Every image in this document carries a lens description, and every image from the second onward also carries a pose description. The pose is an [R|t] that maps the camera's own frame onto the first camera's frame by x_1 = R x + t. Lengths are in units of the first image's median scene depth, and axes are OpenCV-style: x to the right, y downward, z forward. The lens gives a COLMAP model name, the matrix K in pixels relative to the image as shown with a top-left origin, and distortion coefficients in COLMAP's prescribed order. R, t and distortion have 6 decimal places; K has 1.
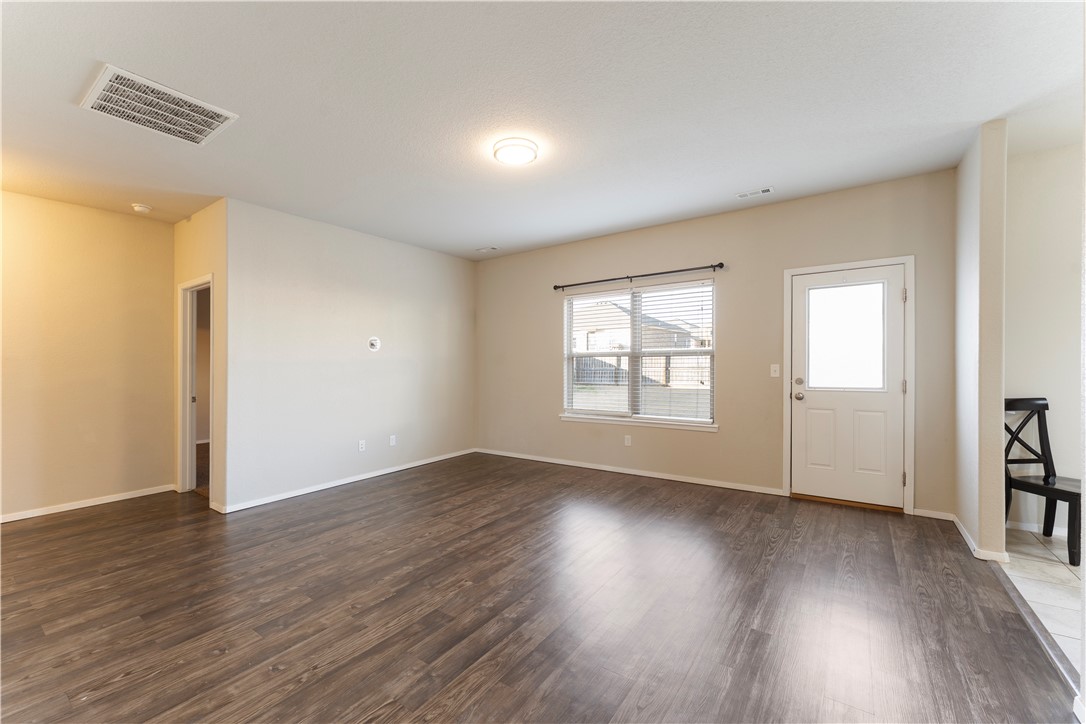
lens RADIAL K [[439.3, 0, 543.2], [0, 439.3, 357.4], [0, 0, 1]] dist [0.001970, -0.000170]
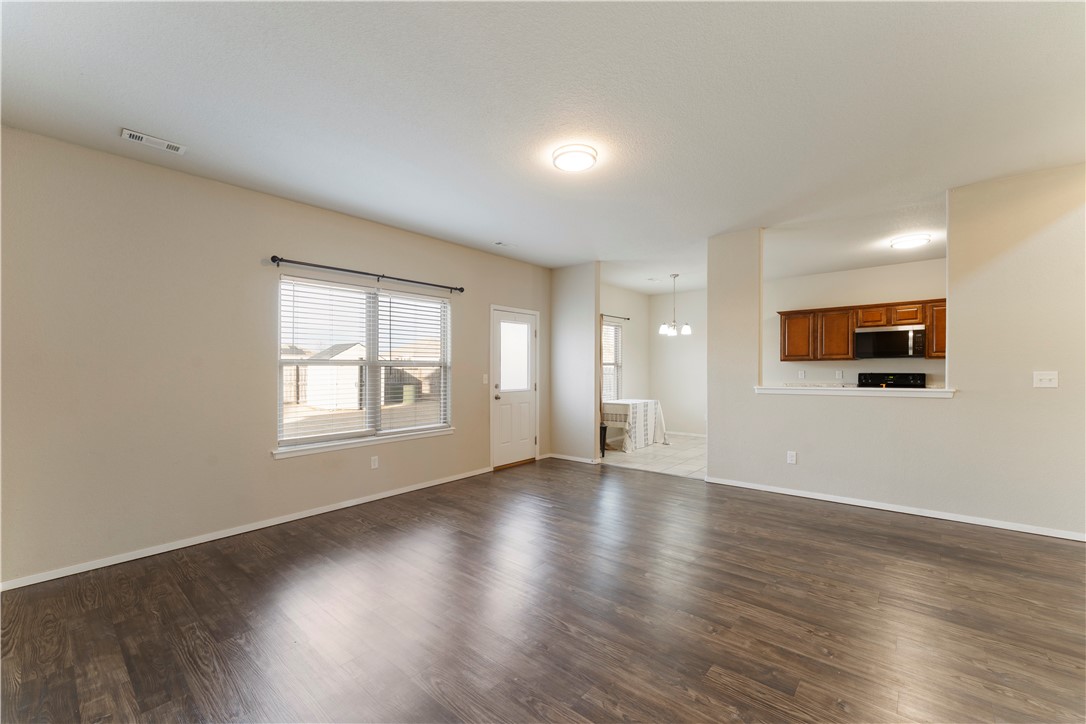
lens RADIAL K [[439.3, 0, 538.1], [0, 439.3, 371.4], [0, 0, 1]] dist [0.001970, -0.000170]
pose [[0.103460, 0.008785, 0.994595, -0.875611], [-0.005610, 0.999950, -0.008249, 0.020319], [-0.994618, -0.004726, 0.103504, 0.800532]]
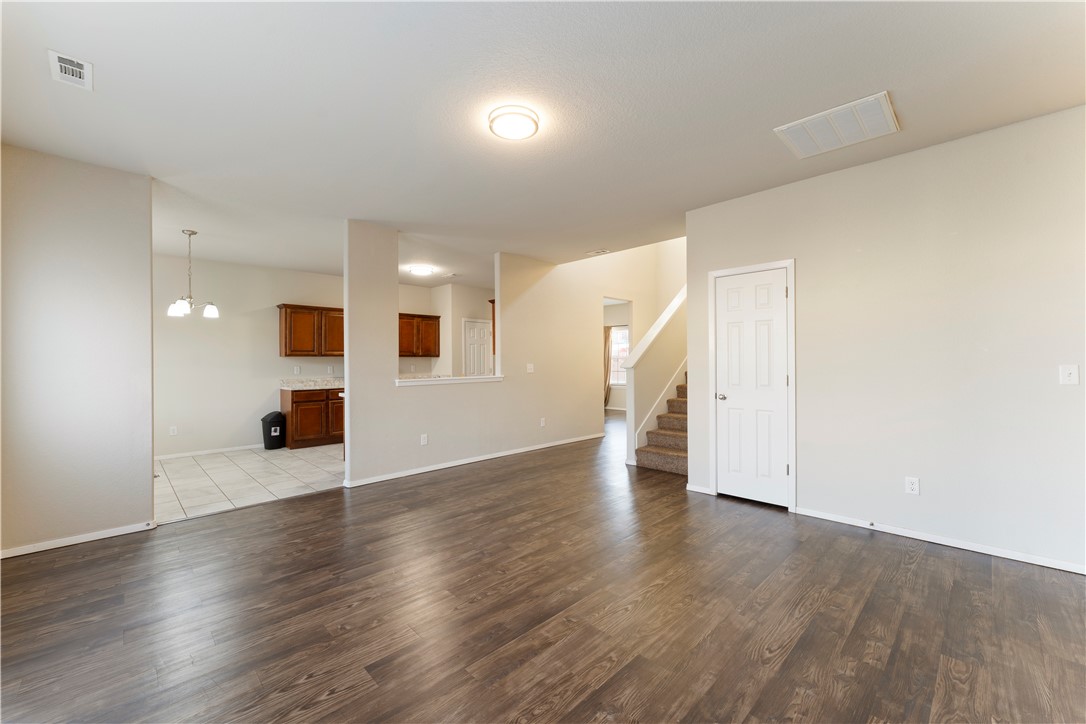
lens RADIAL K [[439.3, 0, 539.6], [0, 439.3, 364.7], [0, 0, 1]] dist [0.001970, -0.000170]
pose [[-0.981784, 0.019543, 0.188995, -0.235666], [0.018462, 0.999802, -0.007476, 0.022199], [-0.189103, -0.003850, -0.981950, 1.524976]]
